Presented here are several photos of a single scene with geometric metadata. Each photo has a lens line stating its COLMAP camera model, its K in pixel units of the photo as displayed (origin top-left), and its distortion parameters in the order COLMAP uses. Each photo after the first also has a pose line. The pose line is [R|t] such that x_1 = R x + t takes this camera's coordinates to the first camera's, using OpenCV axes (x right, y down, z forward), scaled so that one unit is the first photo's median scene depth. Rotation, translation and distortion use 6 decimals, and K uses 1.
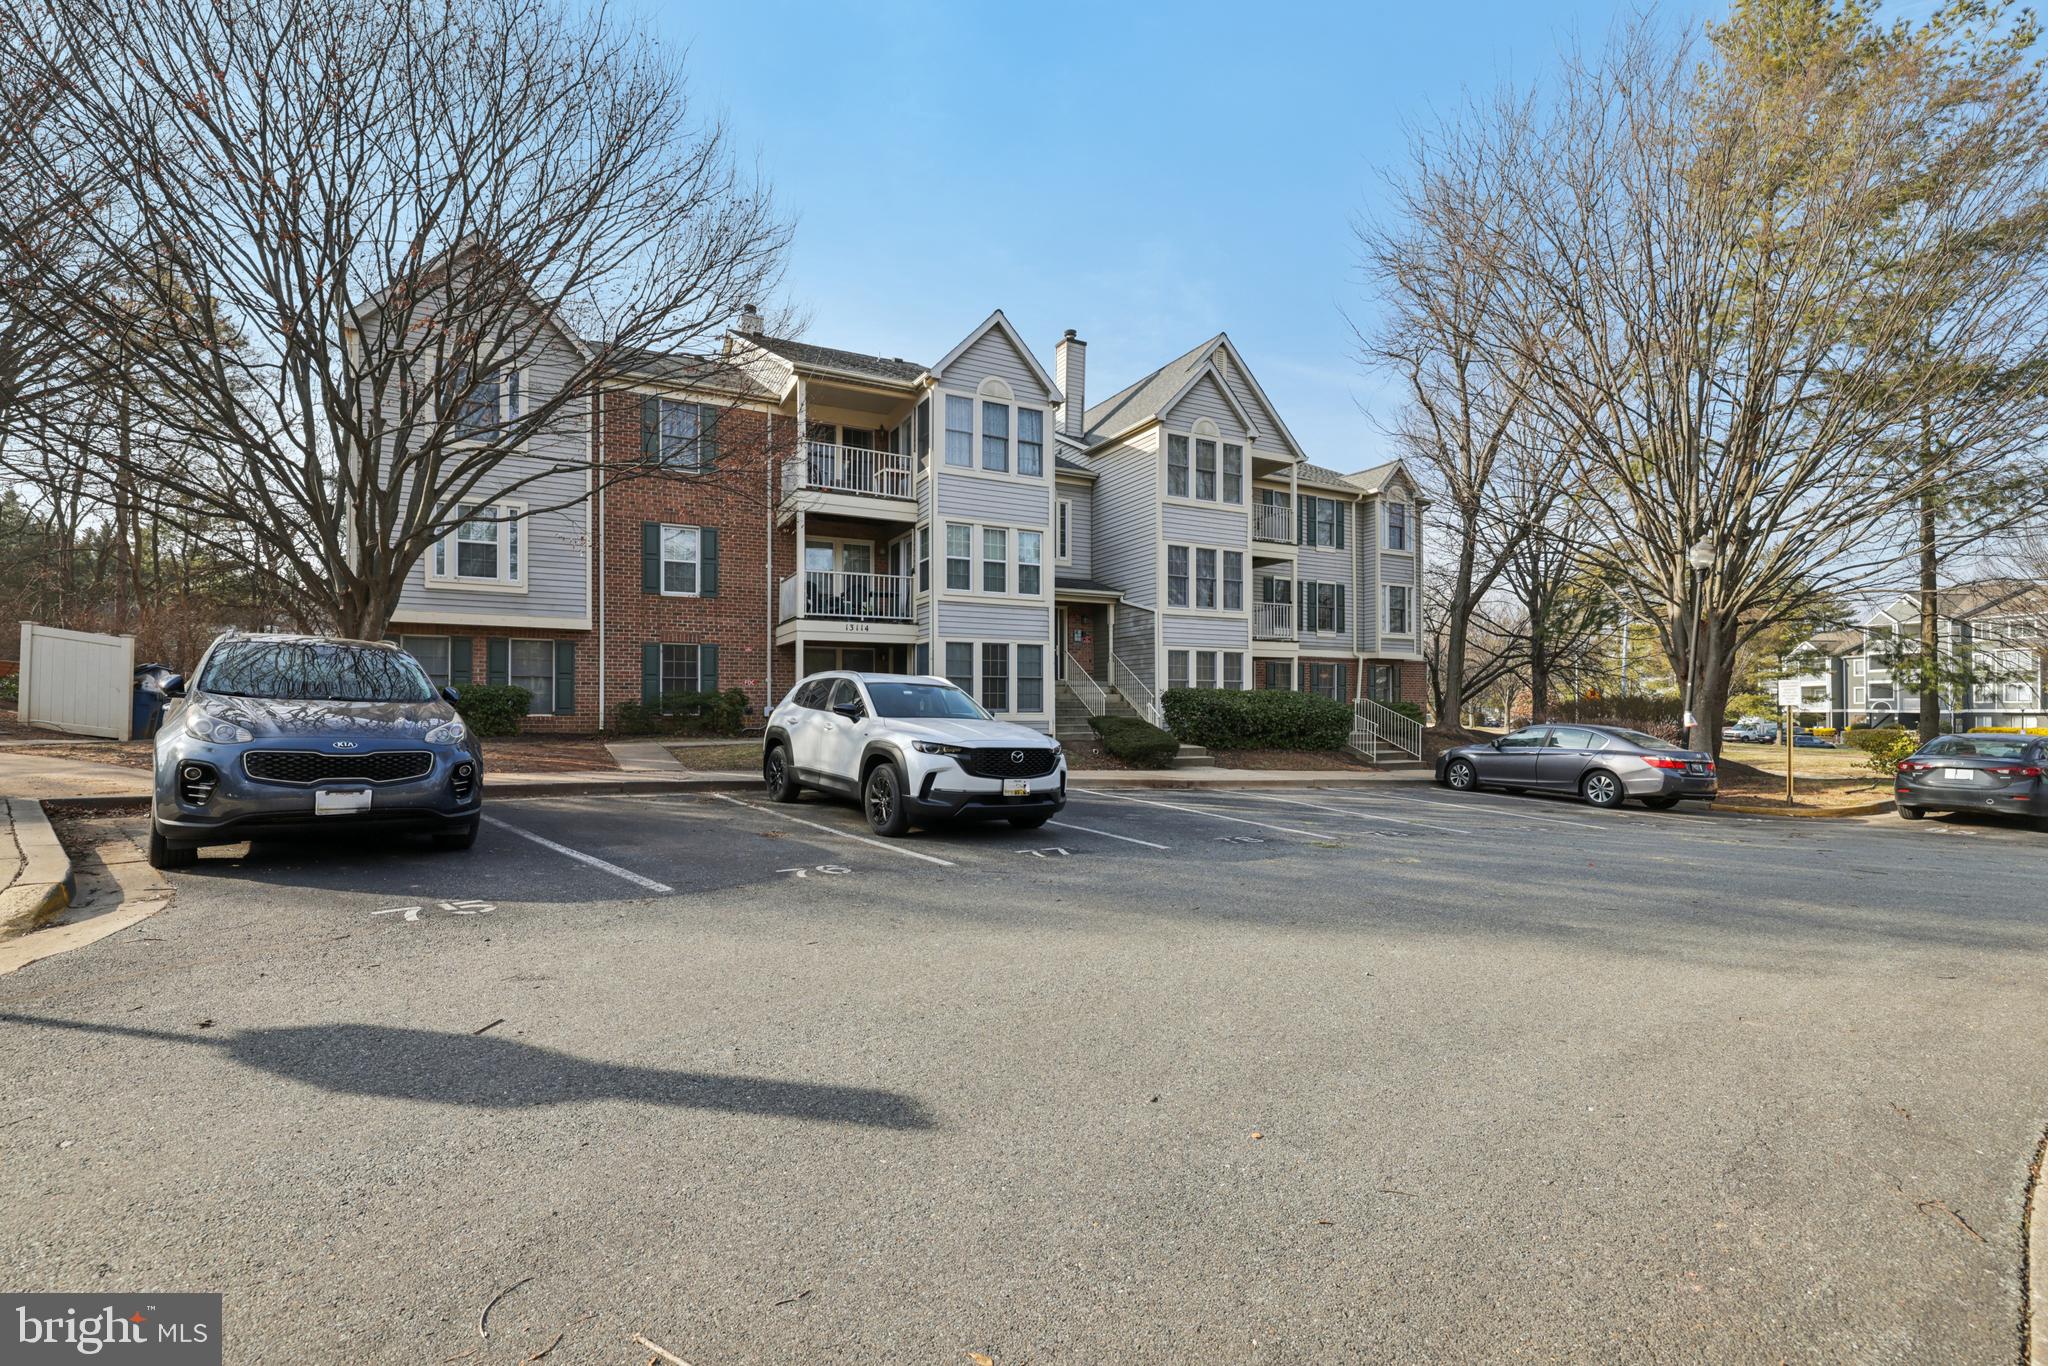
lens RADIAL K [[878.2, 0, 1027.3], [0, 878.2, 701.3], [0, 0, 1]] dist [0.001215, 0.000073]
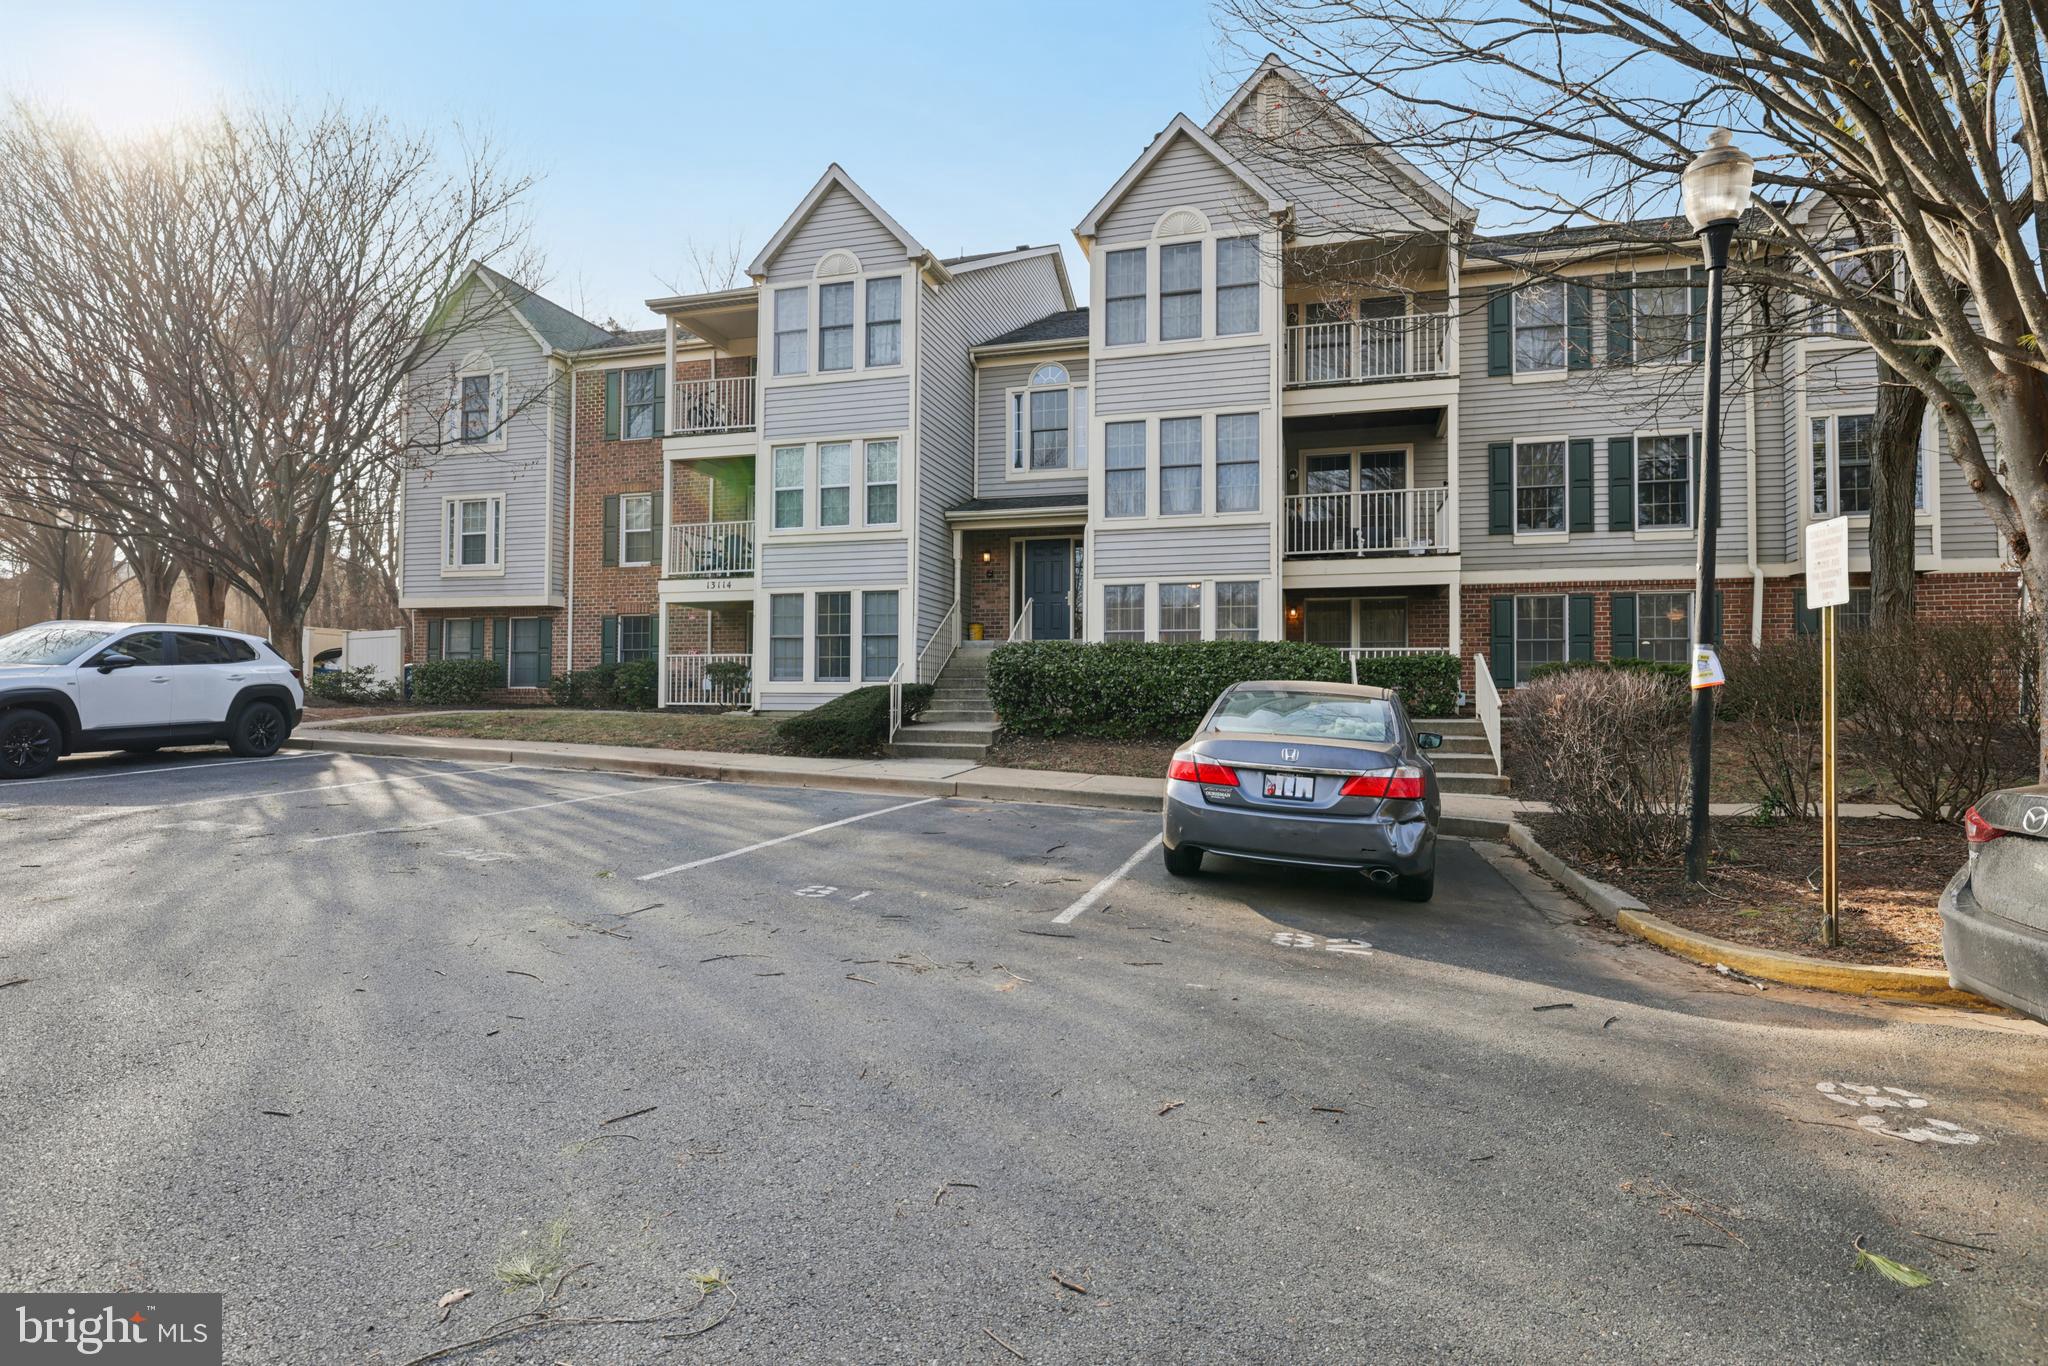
lens RADIAL K [[1066.2, 0, 1024.0], [0, 1066.2, 683.0], [0, 0, 1]] dist [0.000081, 0.000068]
pose [[0.723775, -0.010976, -0.689949, 0.725764], [-0.000213, 0.999870, -0.016129, 0.028780], [0.690036, 0.011820, 0.723679, 0.434702]]
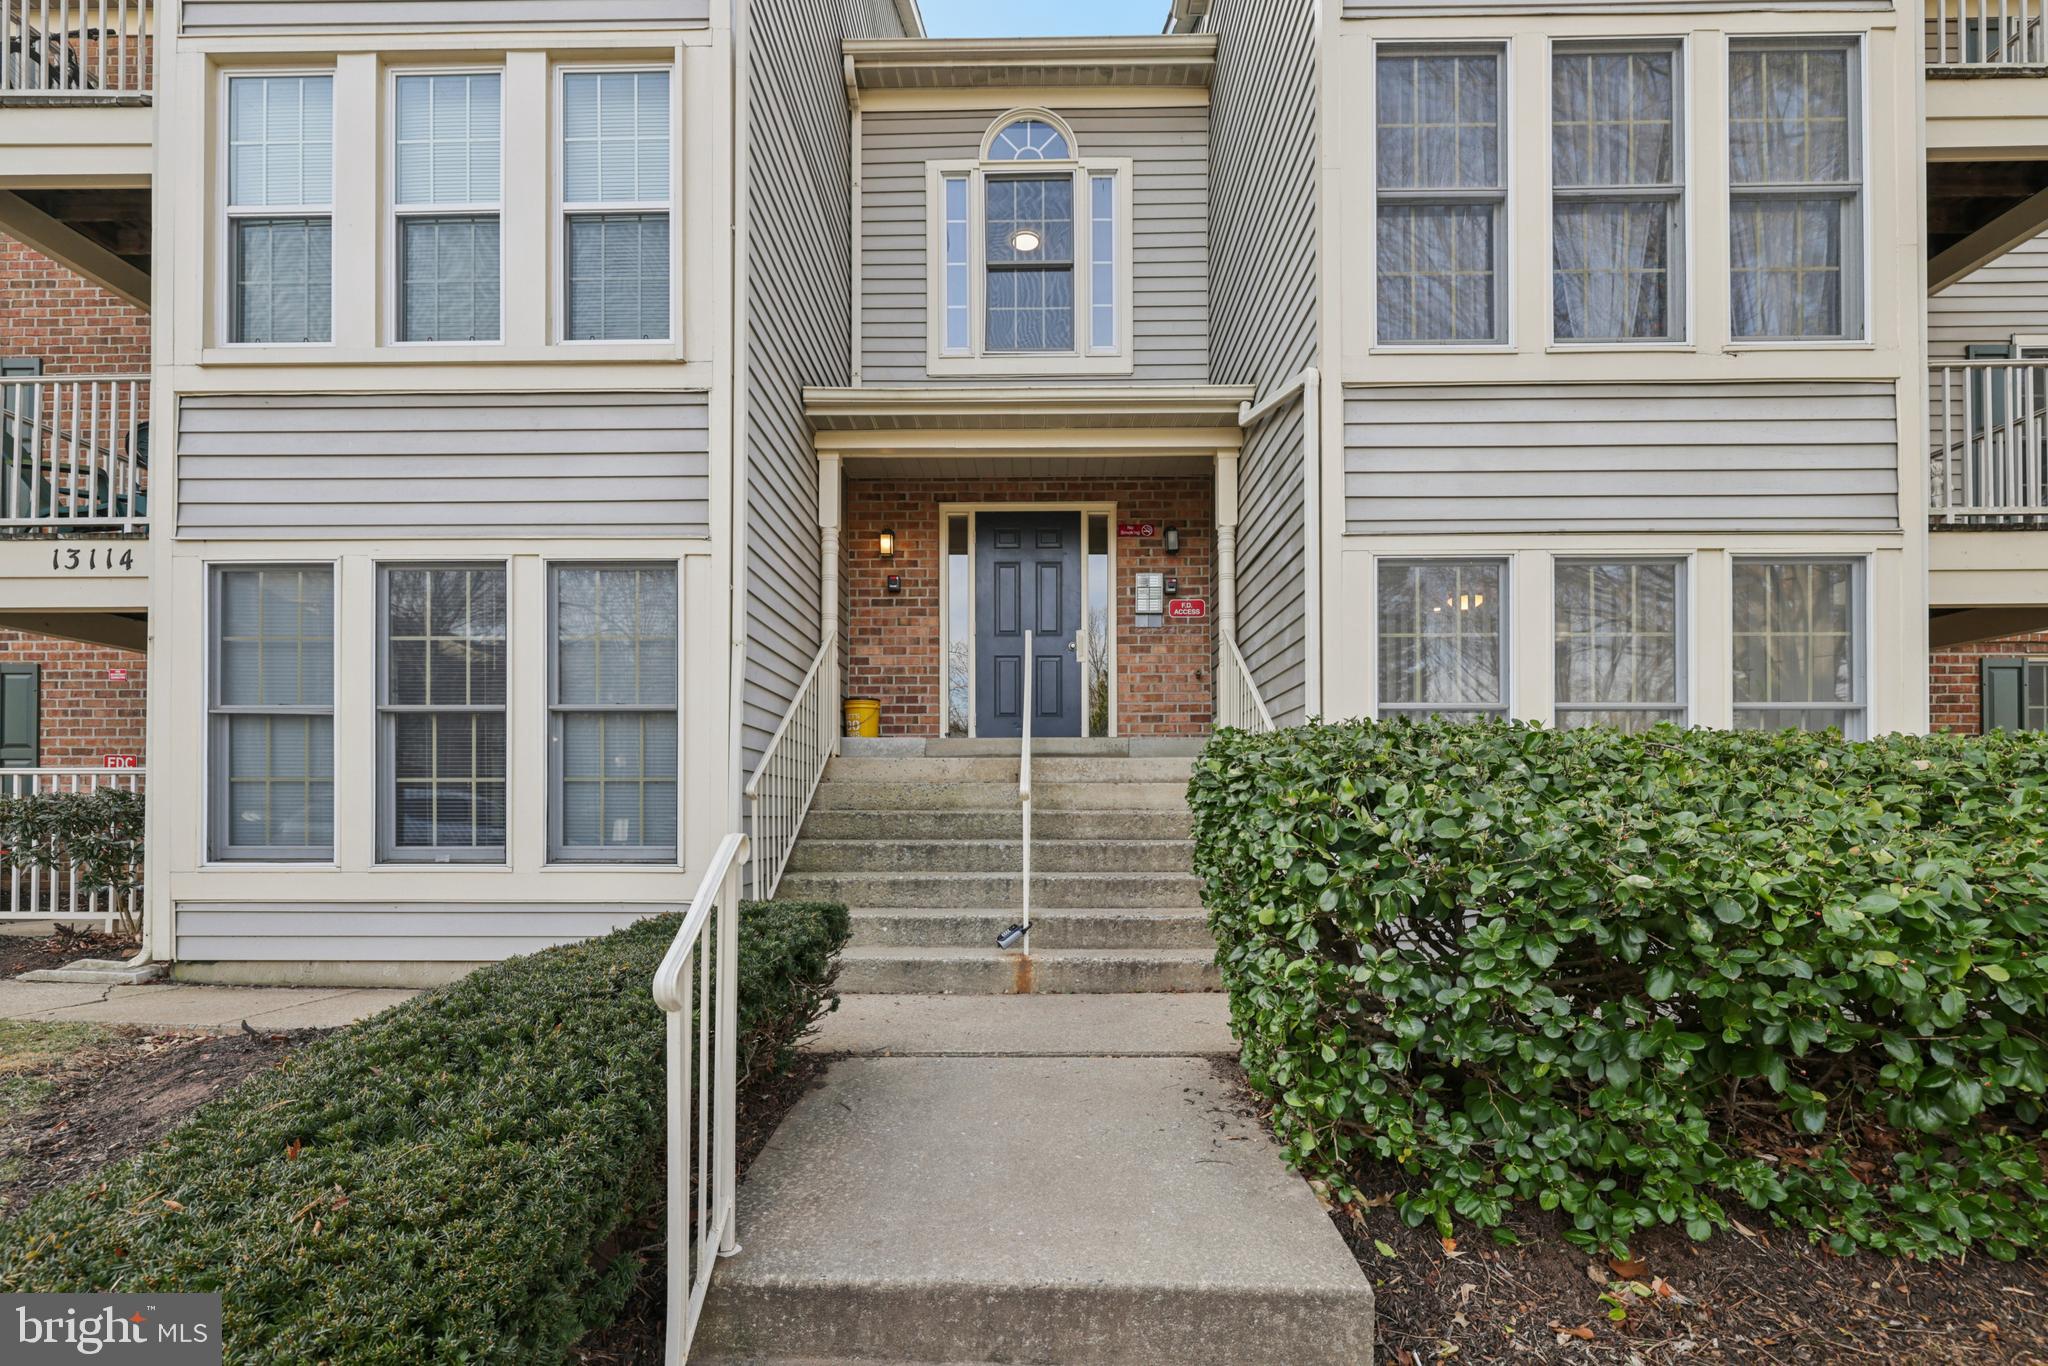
lens RADIAL K [[931.9, 0, 1016.0], [0, 931.9, 804.6], [0, 0, 1]] dist [-0.000250, -0.000204]
pose [[0.875254, -0.004379, -0.483643, 0.211381], [0.003415, 0.999990, -0.002874, -0.001520], [0.483651, 0.000864, 0.875261, 0.852361]]
